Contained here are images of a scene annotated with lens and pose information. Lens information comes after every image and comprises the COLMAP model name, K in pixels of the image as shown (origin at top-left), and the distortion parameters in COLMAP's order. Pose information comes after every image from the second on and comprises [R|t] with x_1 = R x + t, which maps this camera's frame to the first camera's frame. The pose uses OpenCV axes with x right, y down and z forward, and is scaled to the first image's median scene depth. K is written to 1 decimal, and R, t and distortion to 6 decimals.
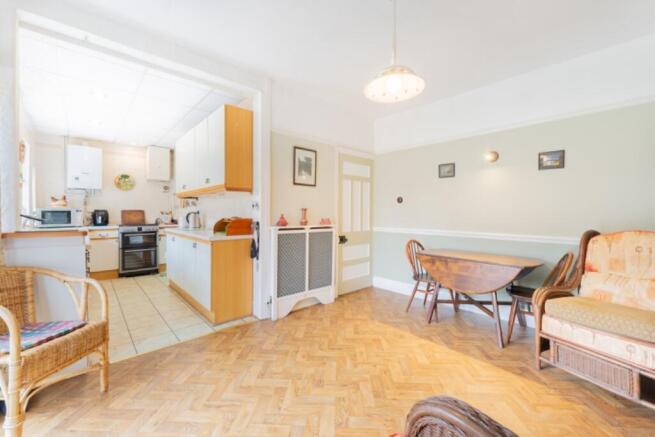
lens RADIAL K [[264.6, 0, 326.5], [0, 264.6, 214.0], [0, 0, 1]] dist [0.006123, -0.001070]
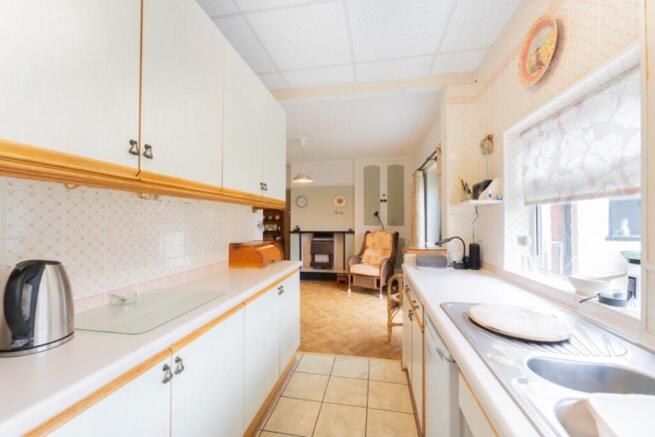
lens RADIAL K [[264.6, 0, 330.7], [0, 264.6, 215.0], [0, 0, 1]] dist [0.006123, -0.001070]
pose [[-0.612482, 0.014717, 0.790348, -0.703117], [0.004011, 0.999872, -0.015510, -0.031610], [-0.790475, -0.006329, -0.612462, 0.847393]]
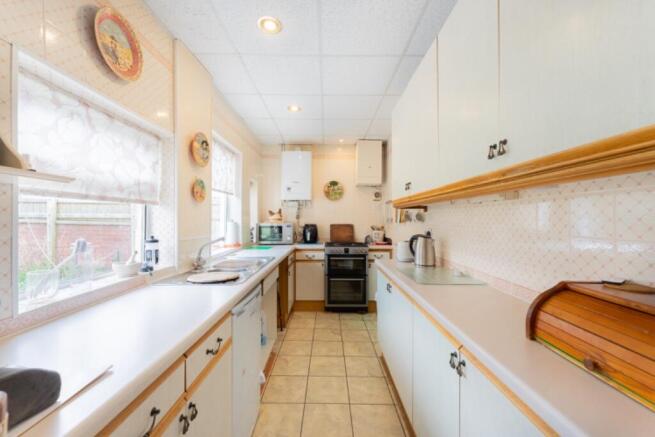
lens RADIAL K [[264.6, 0, 331.7], [0, 264.6, 216.2], [0, 0, 1]] dist [0.006123, -0.001070]
pose [[0.750919, -0.004591, -0.660378, -0.250070], [-0.007599, 0.999850, -0.015592, -0.029794], [0.660350, 0.016727, 0.750771, 0.423688]]
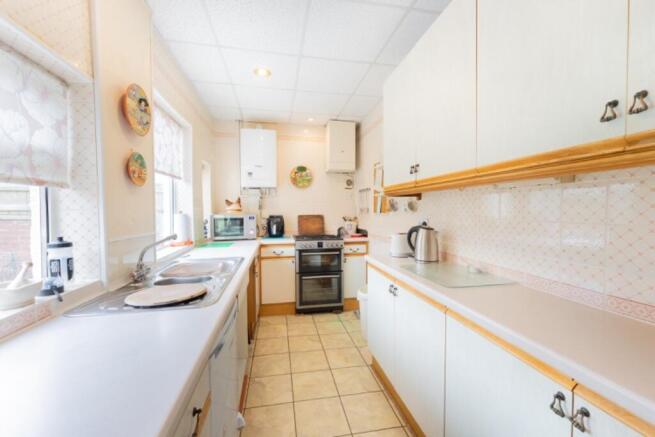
lens RADIAL K [[264.6, 0, 328.6], [0, 264.6, 216.2], [0, 0, 1]] dist [0.006123, -0.001070]
pose [[0.860664, 0.009132, -0.509091, -0.360497], [0.000946, 0.999809, 0.019535, -0.028967], [0.509172, -0.017295, 0.860491, 0.456172]]
